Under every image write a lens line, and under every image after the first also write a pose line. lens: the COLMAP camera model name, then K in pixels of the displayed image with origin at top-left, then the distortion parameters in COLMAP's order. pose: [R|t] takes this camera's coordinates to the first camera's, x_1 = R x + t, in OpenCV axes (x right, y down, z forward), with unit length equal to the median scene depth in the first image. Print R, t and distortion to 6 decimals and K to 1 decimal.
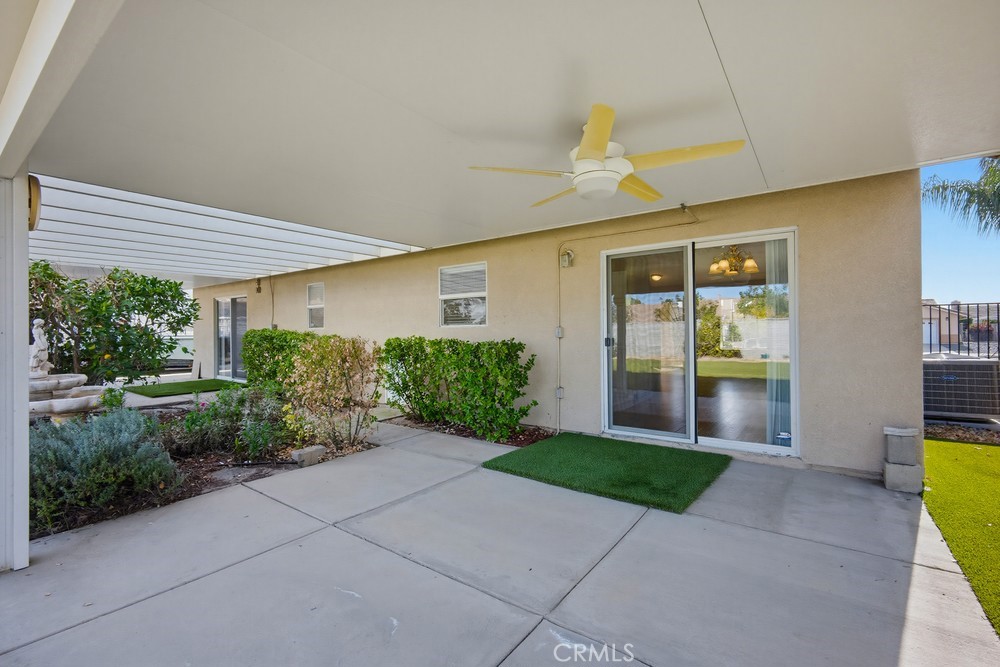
lens RADIAL K [[423.4, 0, 500.7], [0, 423.4, 331.4], [0, 0, 1]] dist [-0.000096, 0.000008]
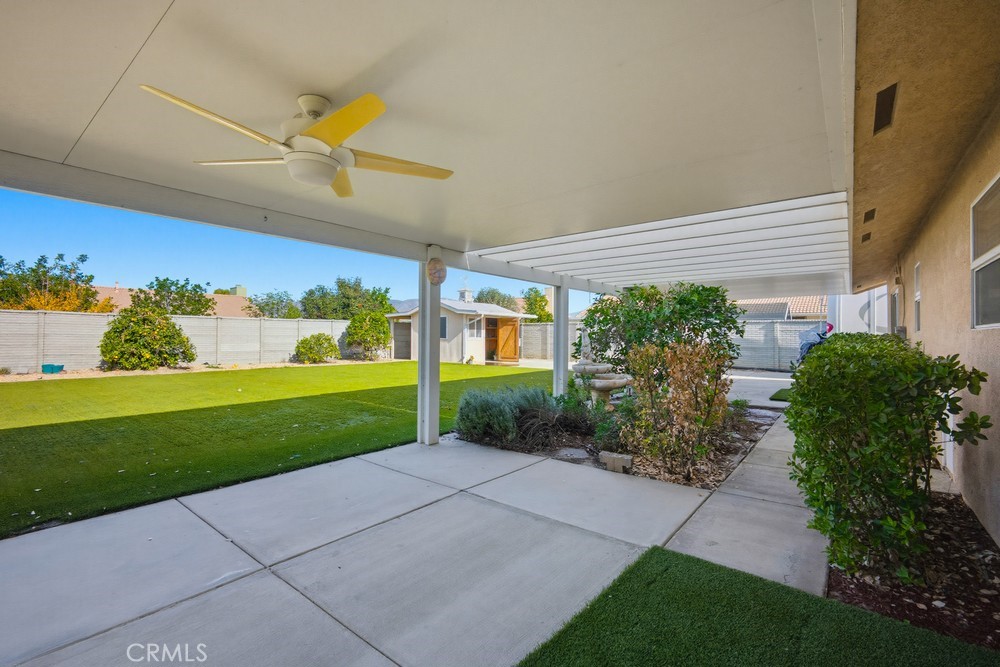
lens RADIAL K [[466.5, 0, 501.0], [0, 466.5, 334.3], [0, 0, 1]] dist [0.001145, 0.004429]
pose [[-0.037957, 0.005943, -0.999262, 0.729112], [-0.003591, 0.999975, 0.006084, -0.010448], [0.999273, 0.003819, -0.037934, 0.876254]]
